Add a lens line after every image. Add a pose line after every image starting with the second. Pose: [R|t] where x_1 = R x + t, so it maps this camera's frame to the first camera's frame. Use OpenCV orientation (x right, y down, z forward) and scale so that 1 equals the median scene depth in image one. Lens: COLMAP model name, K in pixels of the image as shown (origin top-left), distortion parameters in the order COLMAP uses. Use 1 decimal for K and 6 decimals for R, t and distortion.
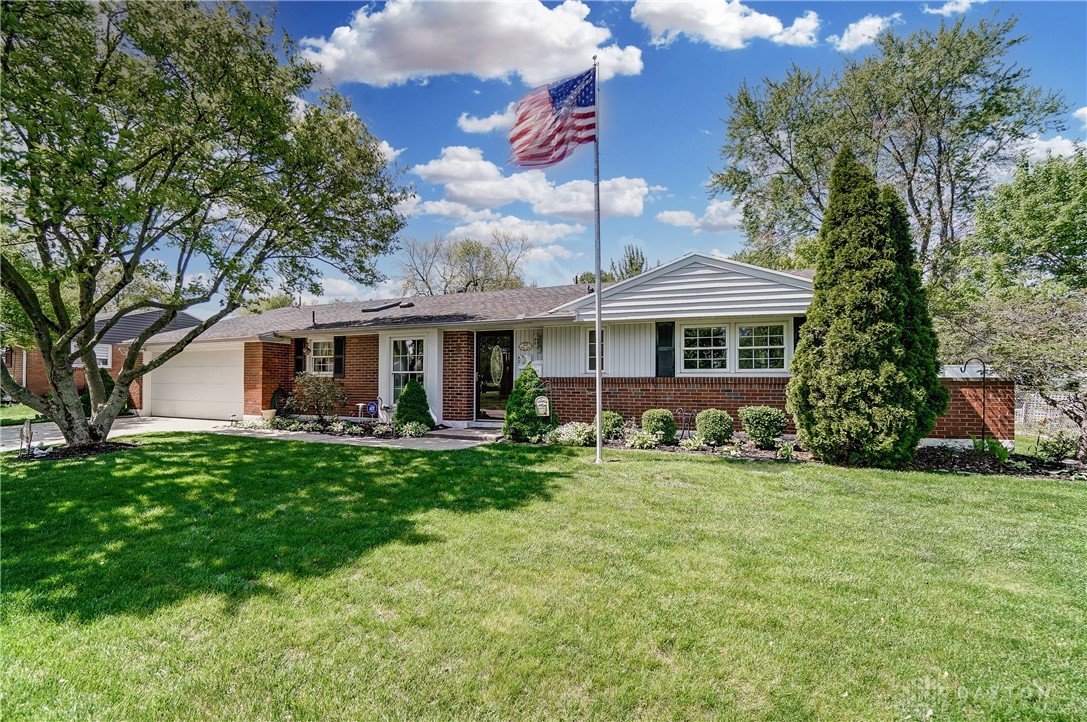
lens RADIAL K [[482.9, 0, 539.4], [0, 482.9, 362.7], [0, 0, 1]] dist [-0.064132, 0.022885]
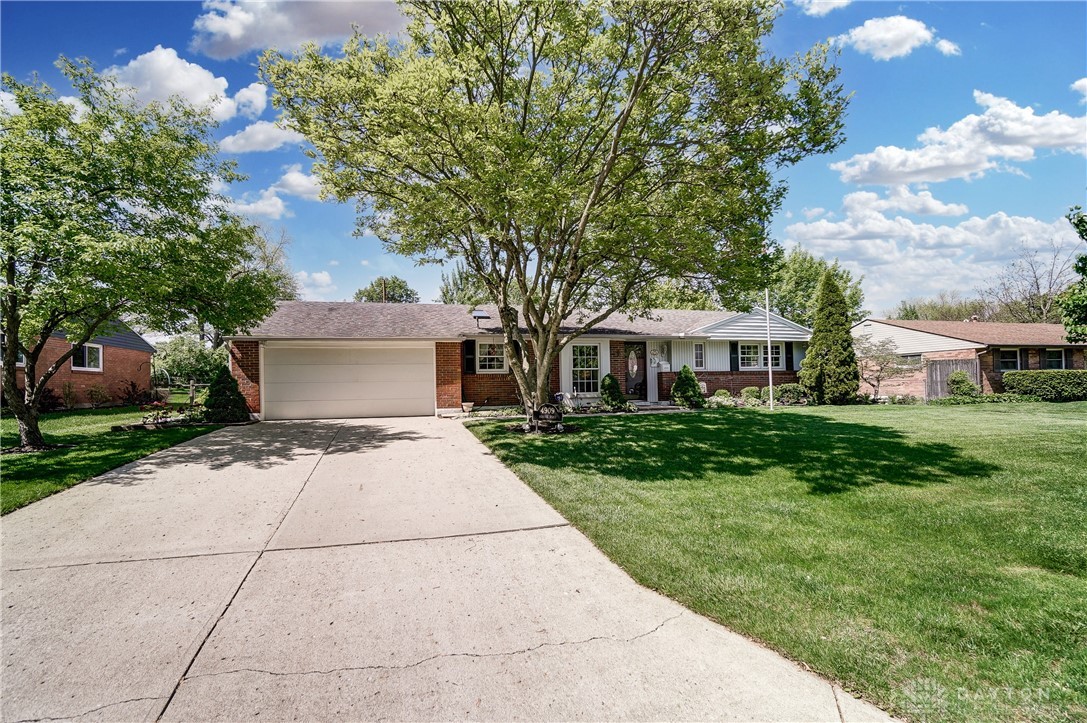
lens RADIAL K [[482.9, 0, 539.4], [0, 482.9, 363.2], [0, 0, 1]] dist [-0.064132, 0.022885]
pose [[0.810363, 0.007375, 0.585882, -1.221653], [-0.004634, 0.999970, -0.006178, 0.012619], [-0.585910, 0.002291, 0.810373, -0.048859]]
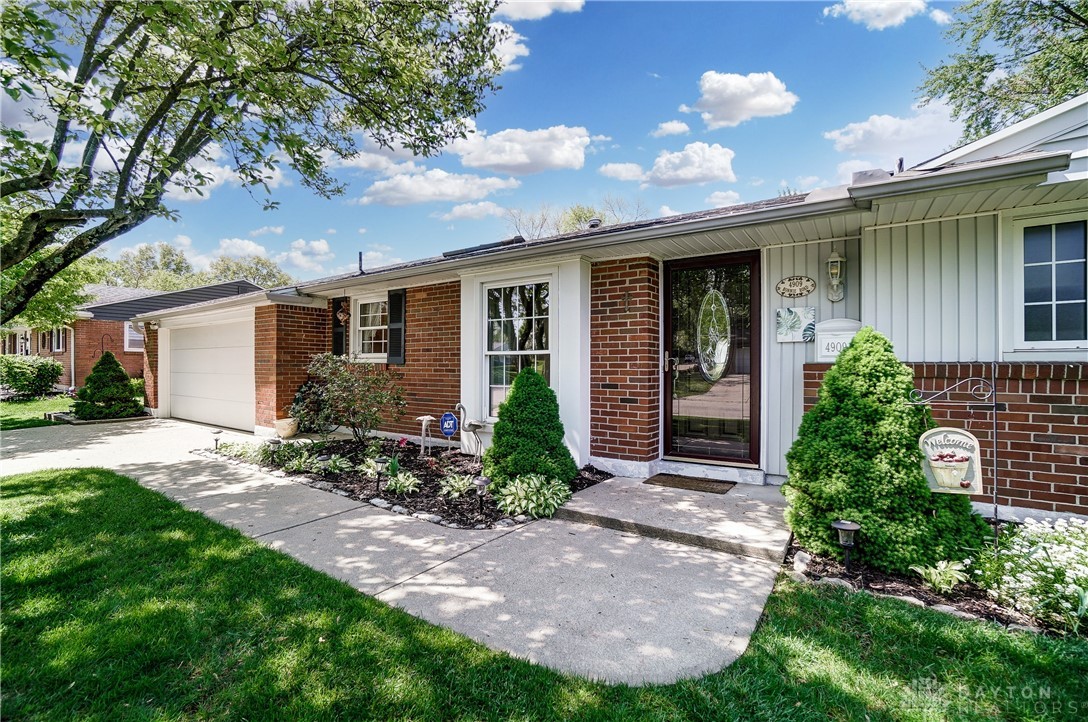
lens RADIAL K [[483.4, 0, 539.9], [0, 483.4, 362.7], [0, 0, 1]] dist [-0.064132, 0.022885]
pose [[0.975468, -0.003687, -0.220111, -0.147687], [0.012212, 0.999226, 0.037381, 0.012347], [0.219803, -0.039152, 0.974758, 0.544660]]
